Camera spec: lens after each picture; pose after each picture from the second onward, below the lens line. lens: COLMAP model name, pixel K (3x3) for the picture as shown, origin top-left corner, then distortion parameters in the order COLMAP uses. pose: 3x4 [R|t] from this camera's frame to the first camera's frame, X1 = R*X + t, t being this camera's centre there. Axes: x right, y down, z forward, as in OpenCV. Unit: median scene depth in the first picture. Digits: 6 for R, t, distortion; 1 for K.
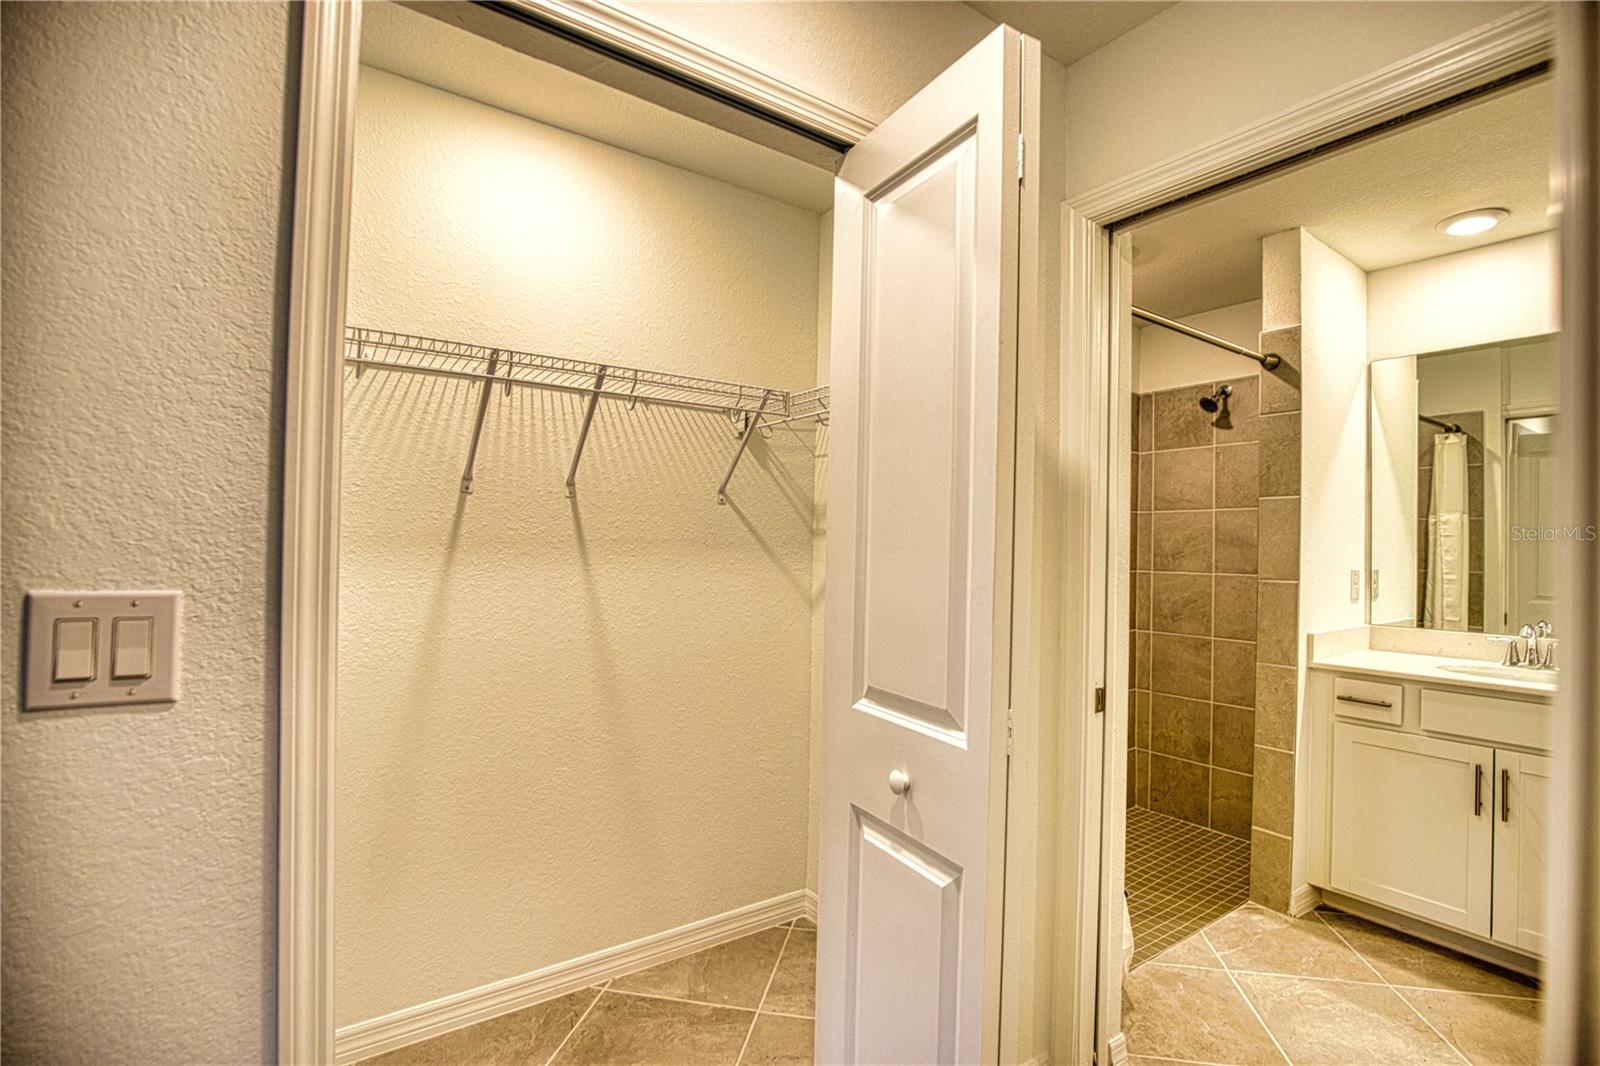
lens RADIAL K [[729.8, 0, 800.0], [0, 729.8, 533.0], [0, 0, 1]] dist [-0.025931, 0.000073]
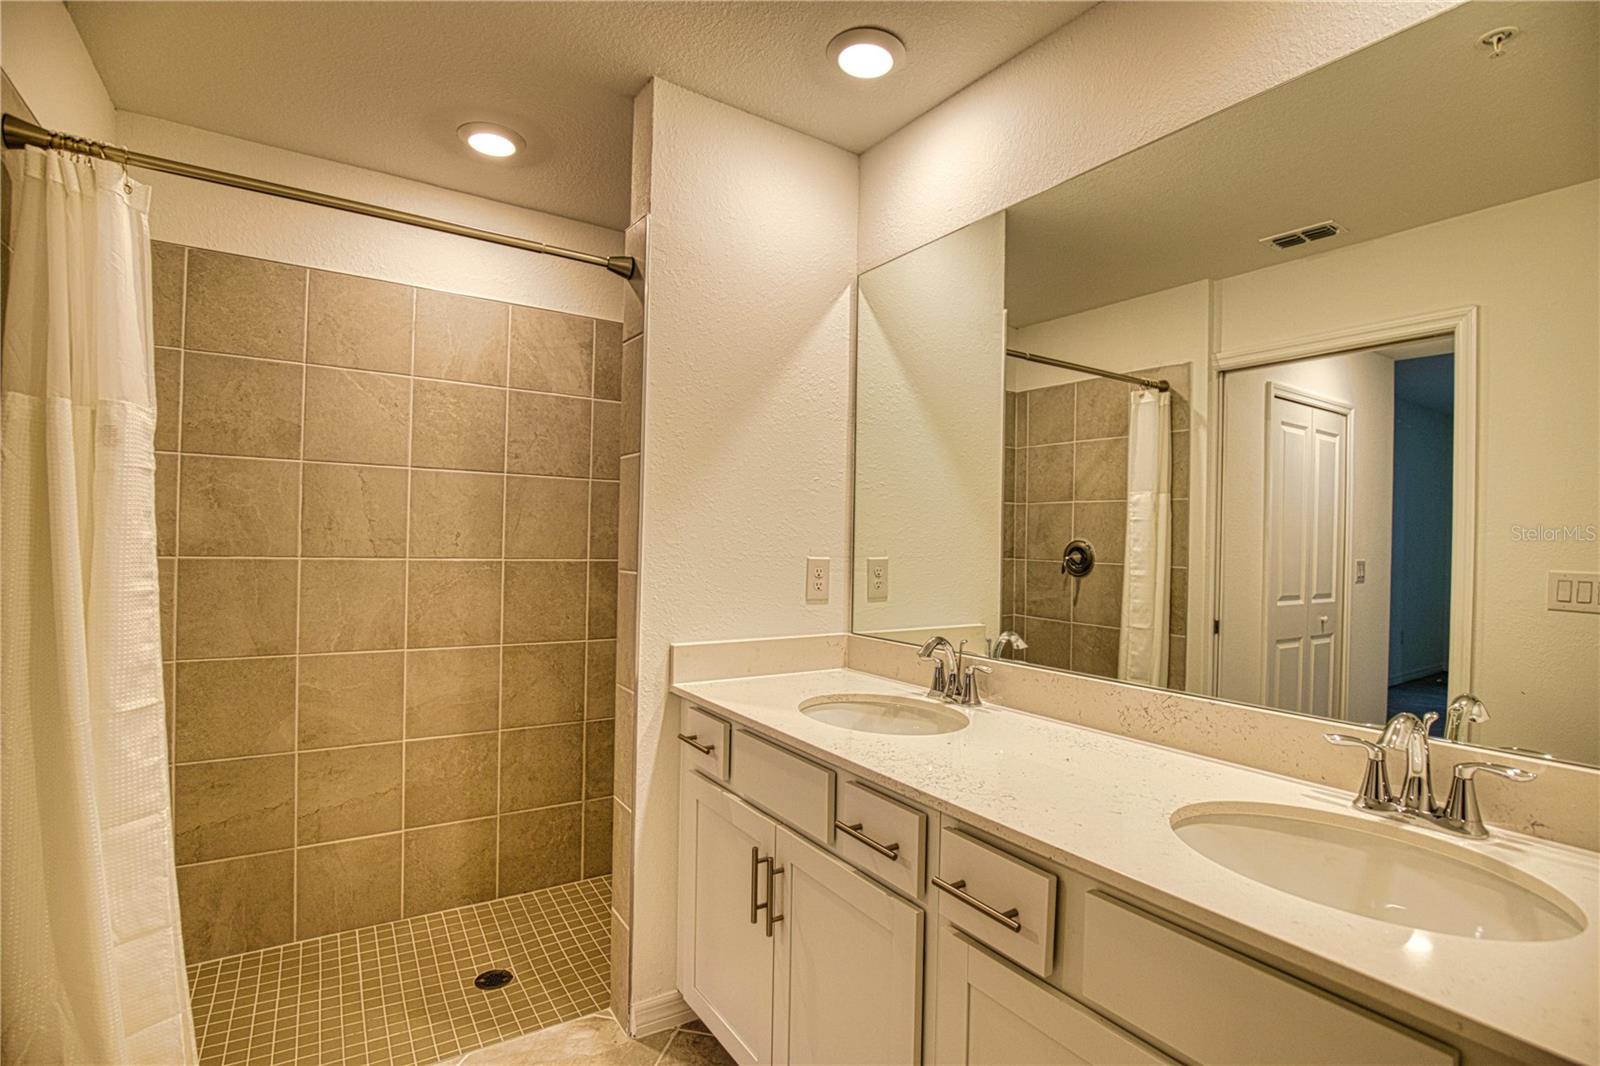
lens RADIAL K [[743.4, 0, 792.1], [0, 743.4, 539.5], [0, 0, 1]] dist [-0.021747, 0.001159]
pose [[0.999316, 0.003776, -0.036799, 0.559630], [-0.003348, 0.999926, 0.011689, 0.016388], [0.036840, -0.011558, 0.999254, 0.173135]]
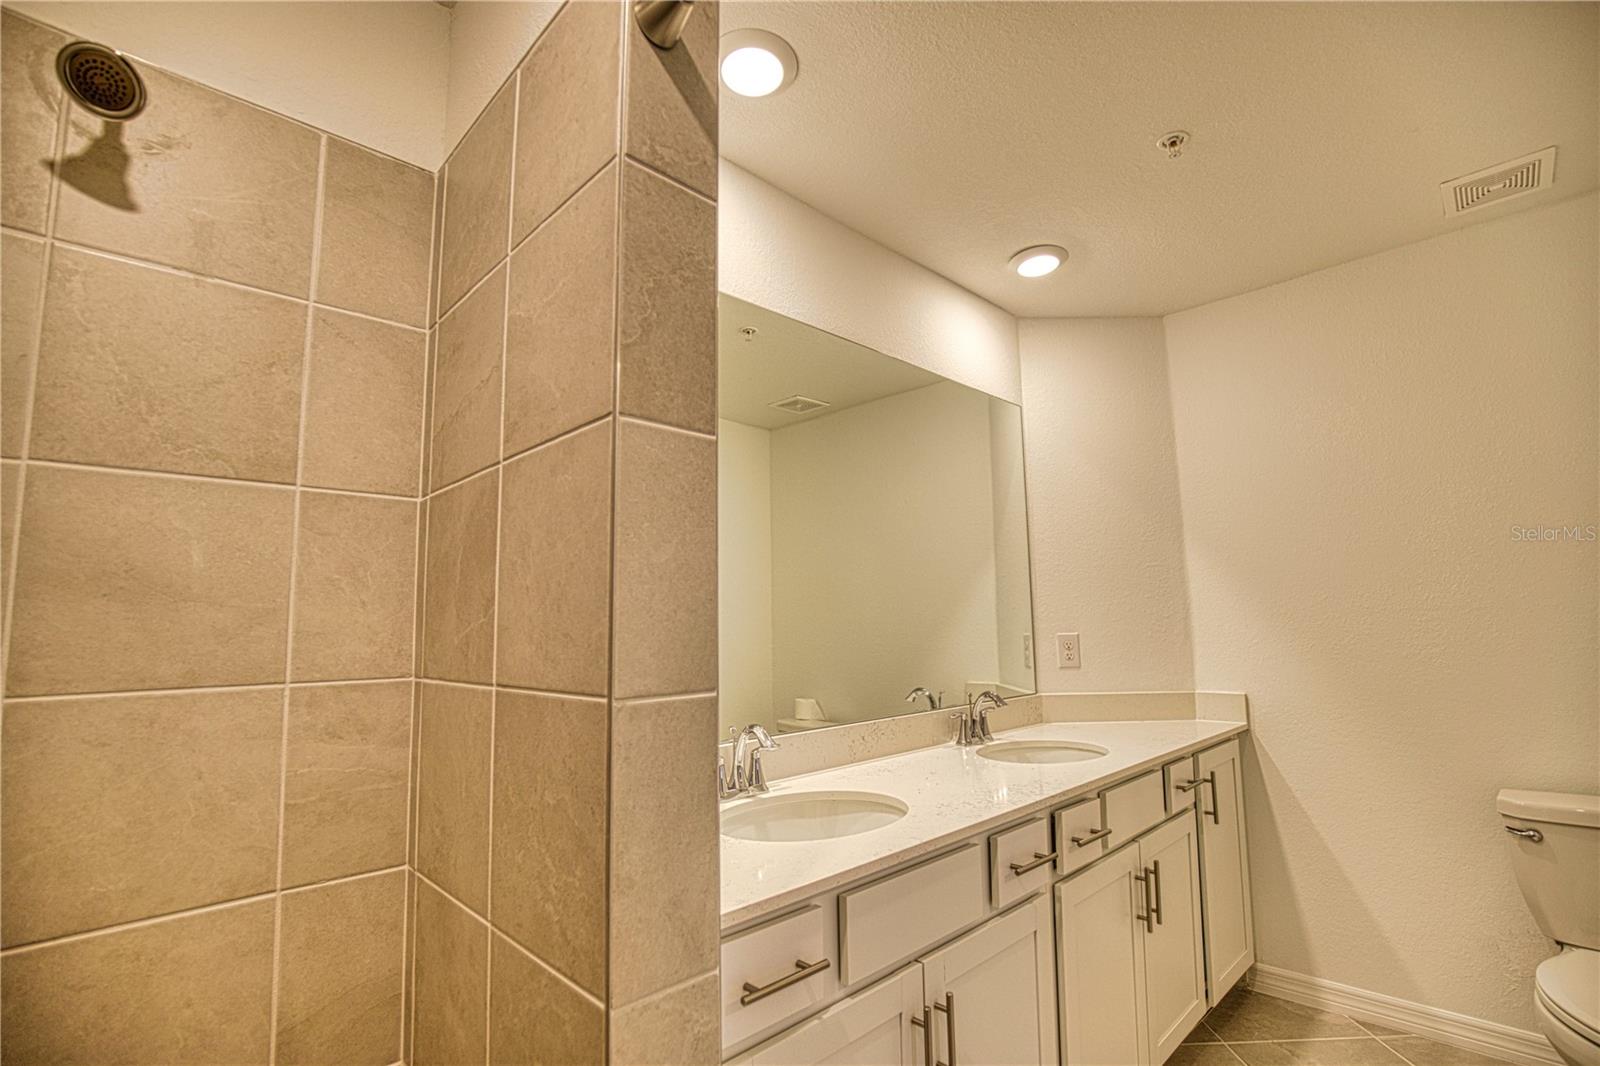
lens RADIAL K [[743.4, 0, 792.1], [0, 743.4, 539.5], [0, 0, 1]] dist [-0.021747, 0.001159]
pose [[-0.156518, 0.096694, 0.982931, 0.223996], [-0.004596, 0.995114, -0.098624, 0.020248], [-0.987664, -0.019954, -0.155309, 0.655867]]
